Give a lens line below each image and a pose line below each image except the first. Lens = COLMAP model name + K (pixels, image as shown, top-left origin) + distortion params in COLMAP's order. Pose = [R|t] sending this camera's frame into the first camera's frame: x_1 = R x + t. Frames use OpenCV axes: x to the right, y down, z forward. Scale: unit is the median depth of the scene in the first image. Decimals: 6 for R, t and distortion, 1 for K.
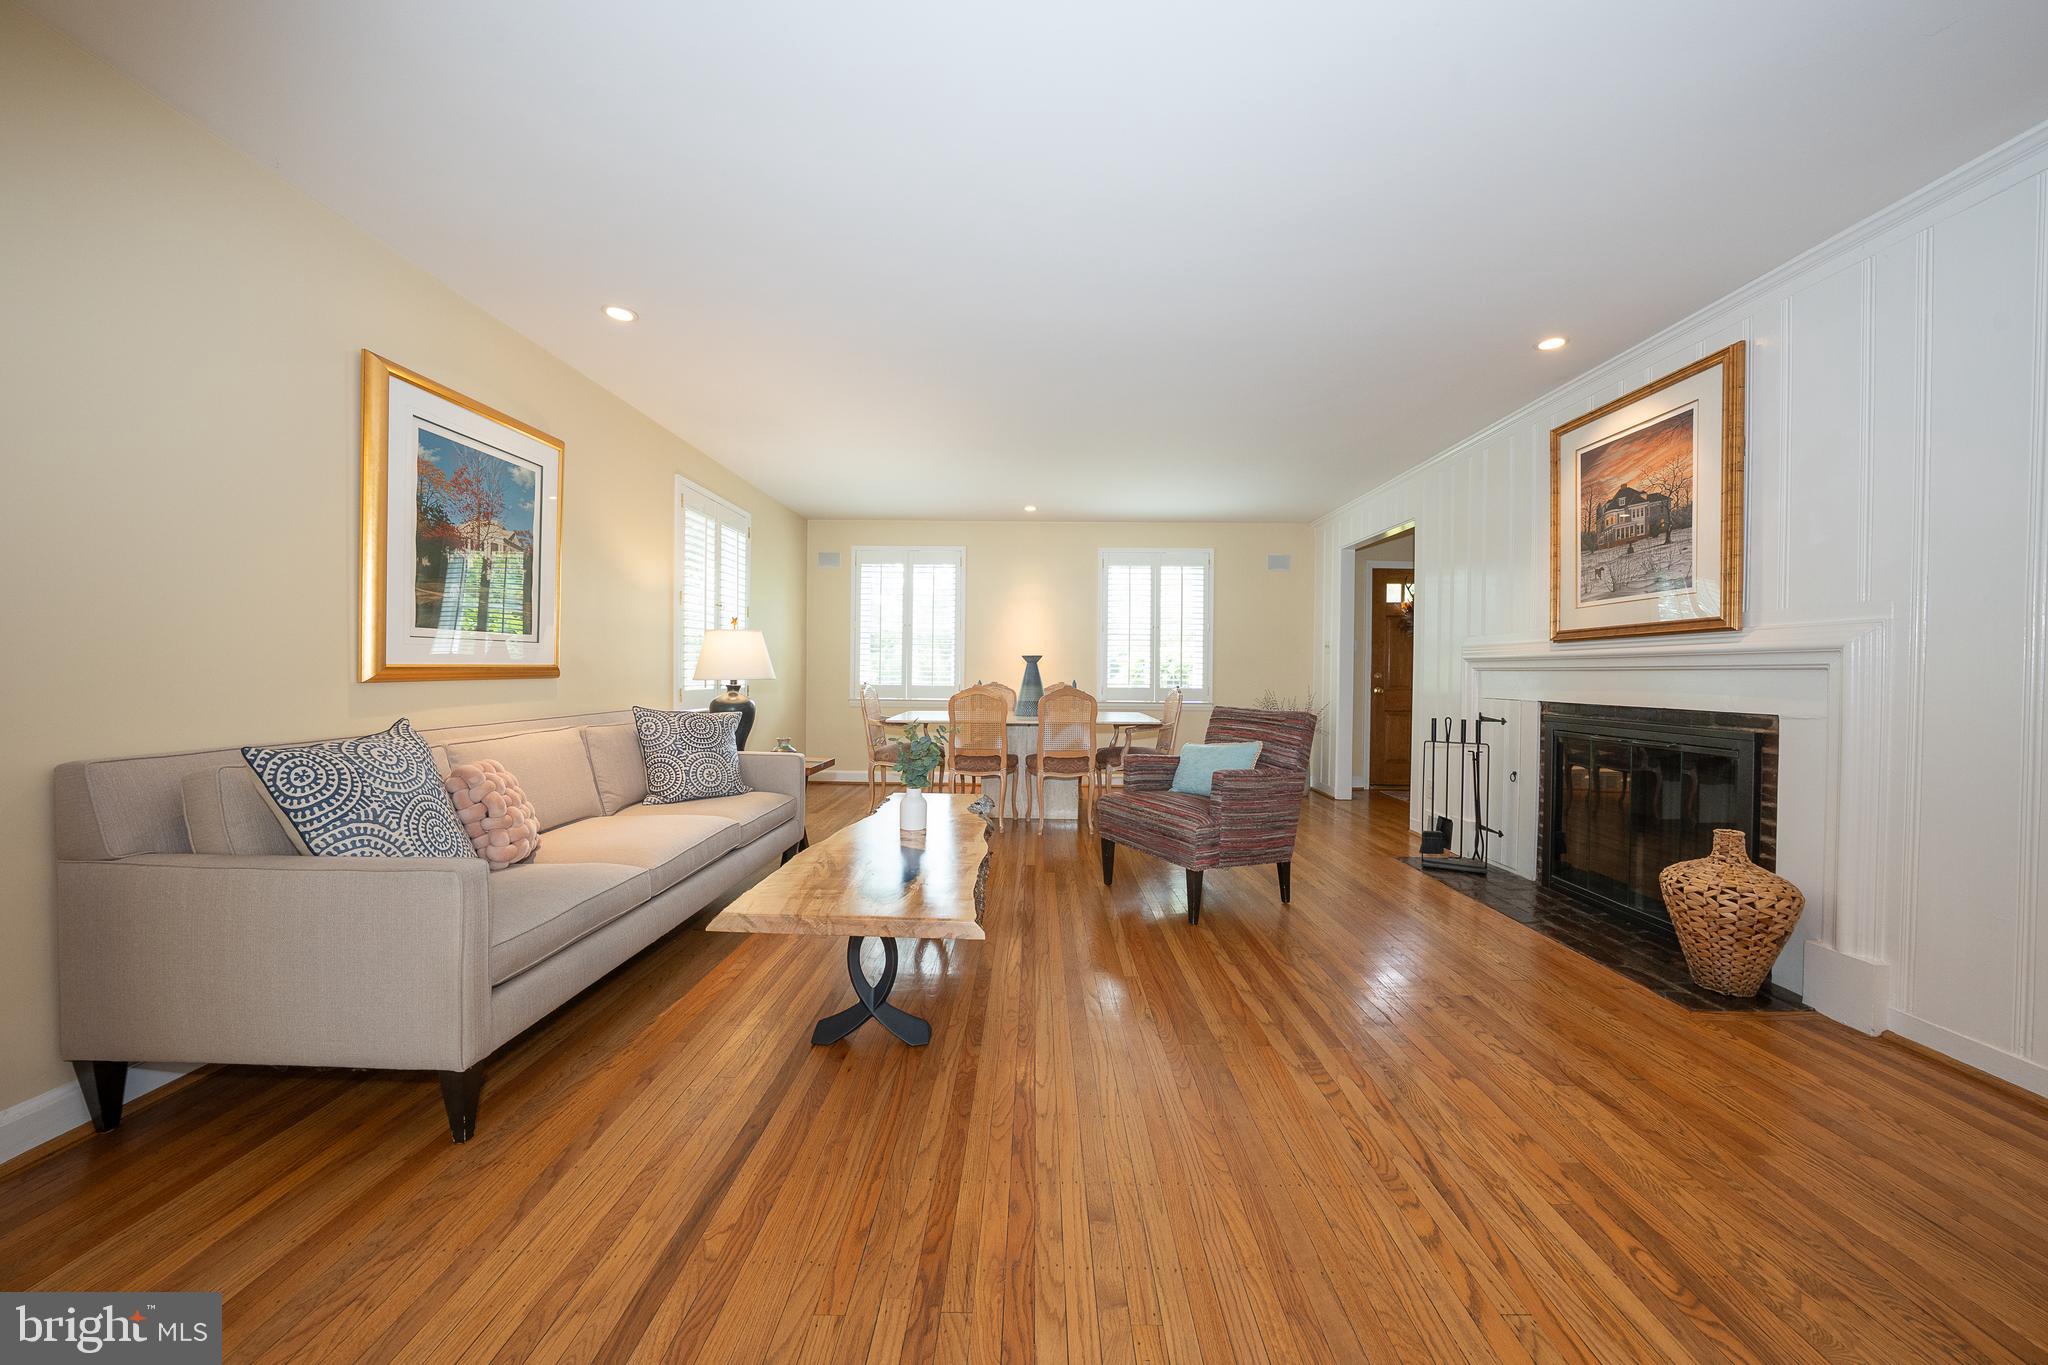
lens RADIAL K [[705.0, 0, 1024.0], [0, 705.0, 682.5], [0, 0, 1]] dist [-0.025972, 0.000051]
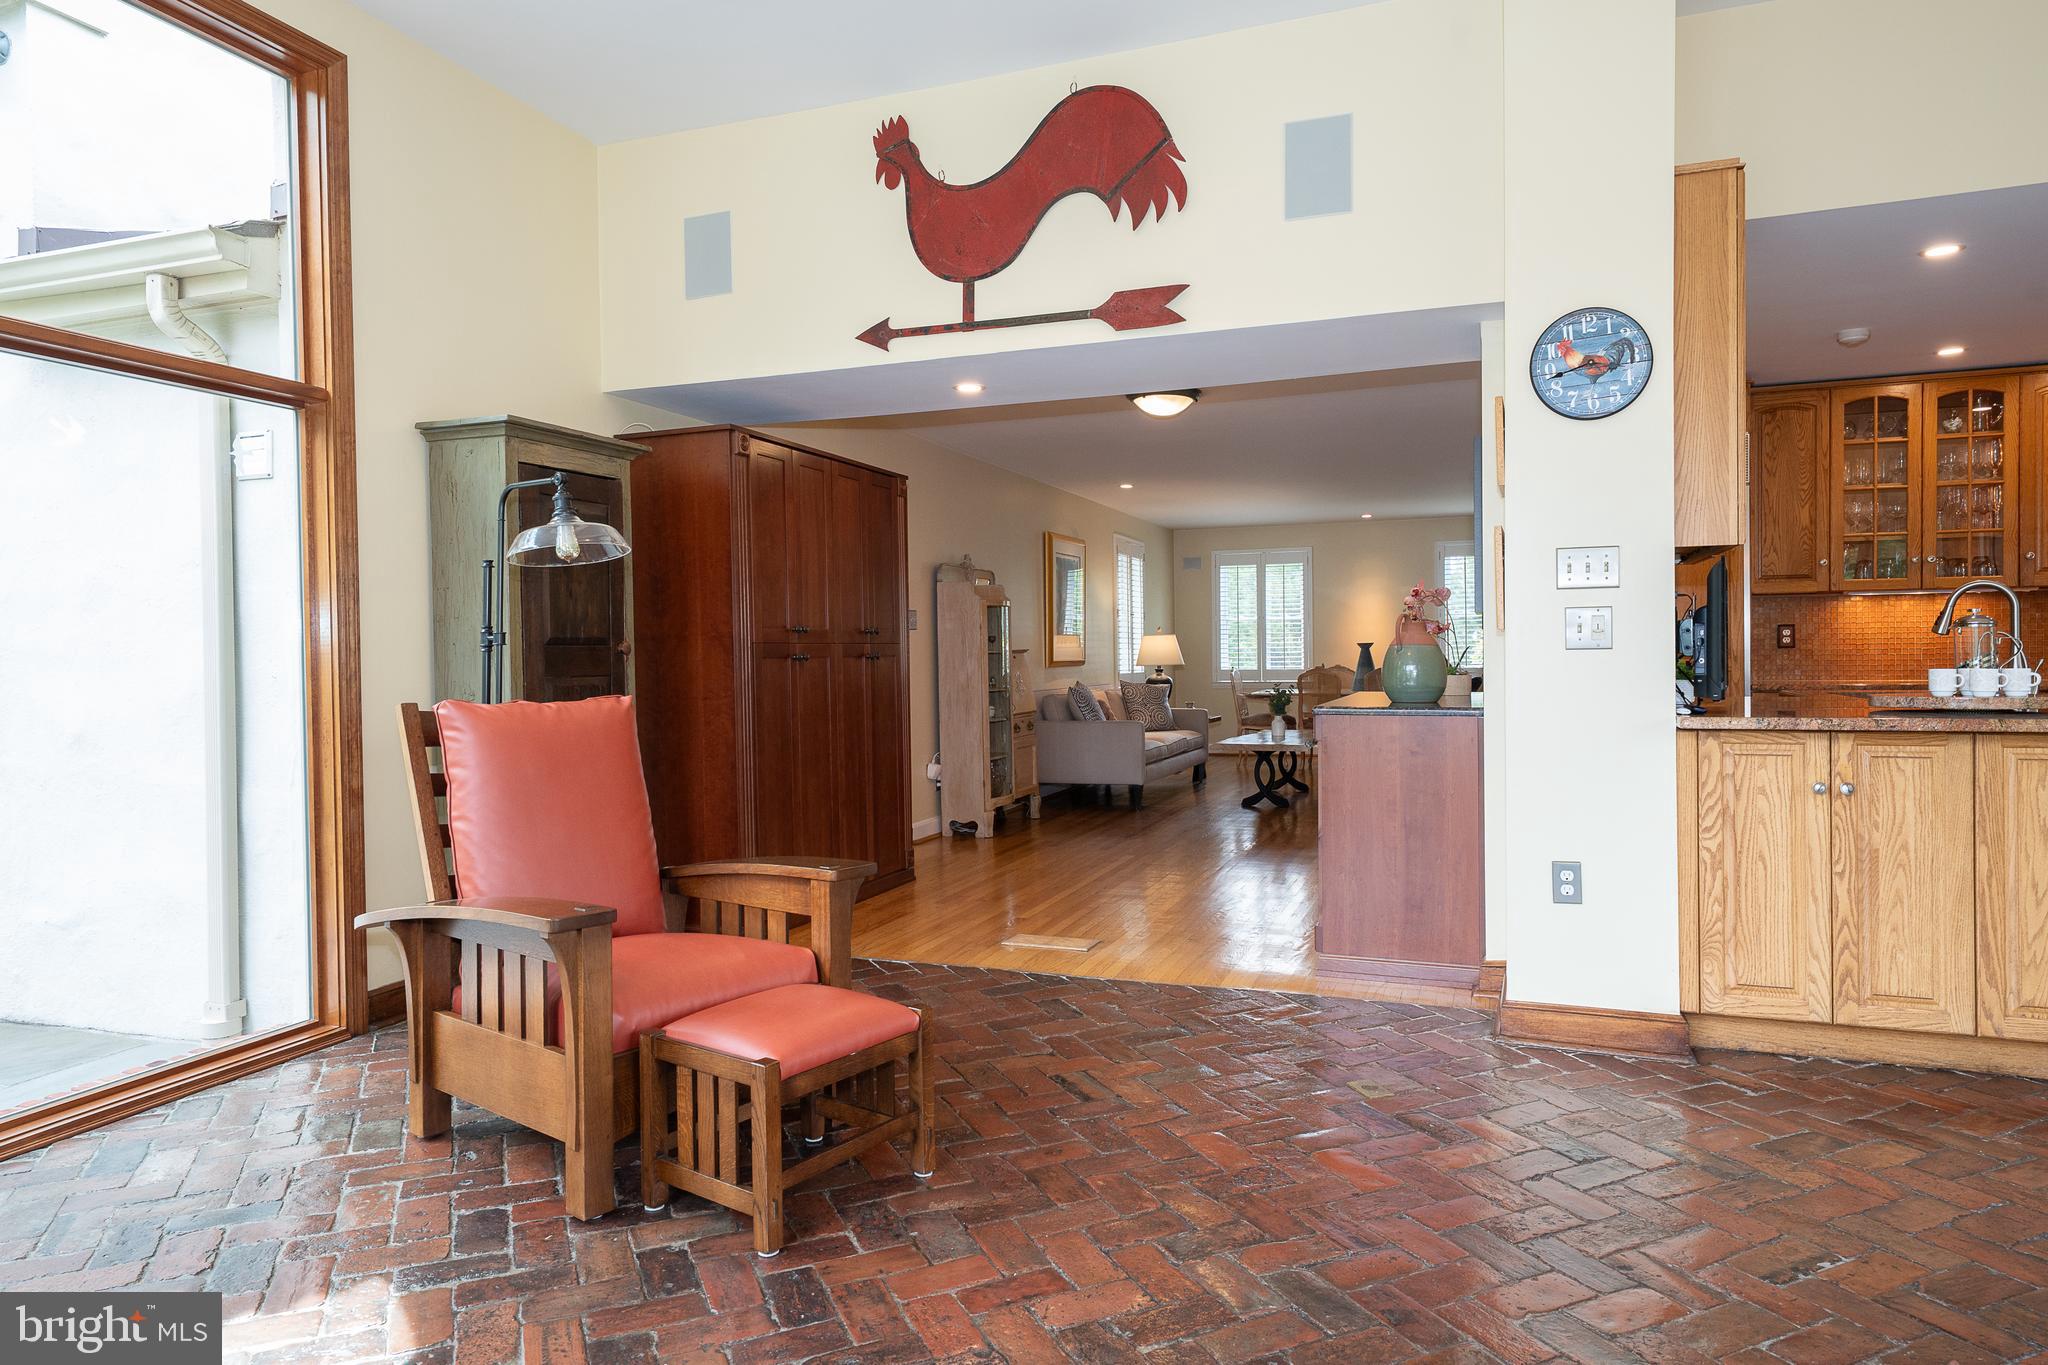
lens RADIAL K [[1239.2, 0, 1024.0], [0, 1239.2, 682.5], [0, 0, 1]] dist [0.000766, 0.000023]
pose [[0.944775, -0.016567, -0.327301, 0.151798], [0.017729, 0.999843, 0.000568, 0.019761], [0.327240, -0.006340, 0.944920, -1.228882]]
